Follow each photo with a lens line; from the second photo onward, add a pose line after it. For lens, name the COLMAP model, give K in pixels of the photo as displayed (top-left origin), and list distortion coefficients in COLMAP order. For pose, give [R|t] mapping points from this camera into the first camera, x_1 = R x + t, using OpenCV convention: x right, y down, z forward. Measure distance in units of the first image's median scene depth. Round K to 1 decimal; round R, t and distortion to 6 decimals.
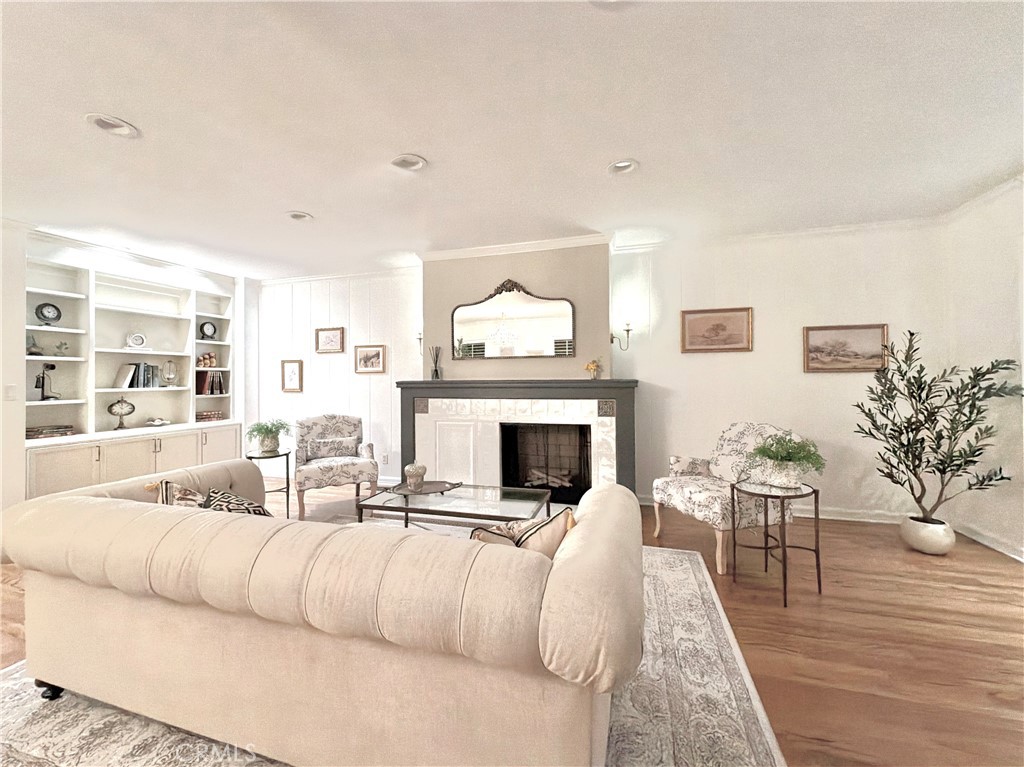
lens RADIAL K [[408.8, 0, 512.0], [0, 408.8, 383.5], [0, 0, 1]] dist [-0.000318, -0.000113]
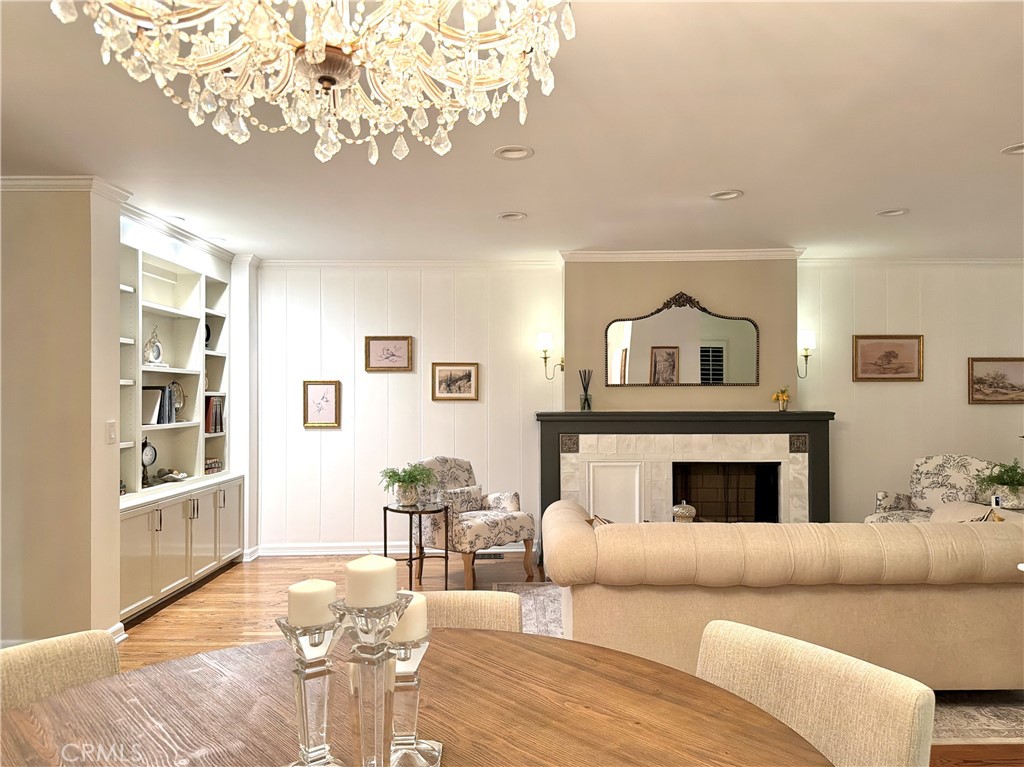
lens RADIAL K [[734.1, 0, 522.9], [0, 734.1, 398.7], [0, 0, 1]] dist [0.116839, -0.198746]
pose [[0.955613, 0.004386, 0.294593, -0.779854], [-0.000497, 0.999912, -0.013276, -0.014786], [-0.294625, 0.012541, 0.955531, -0.365829]]
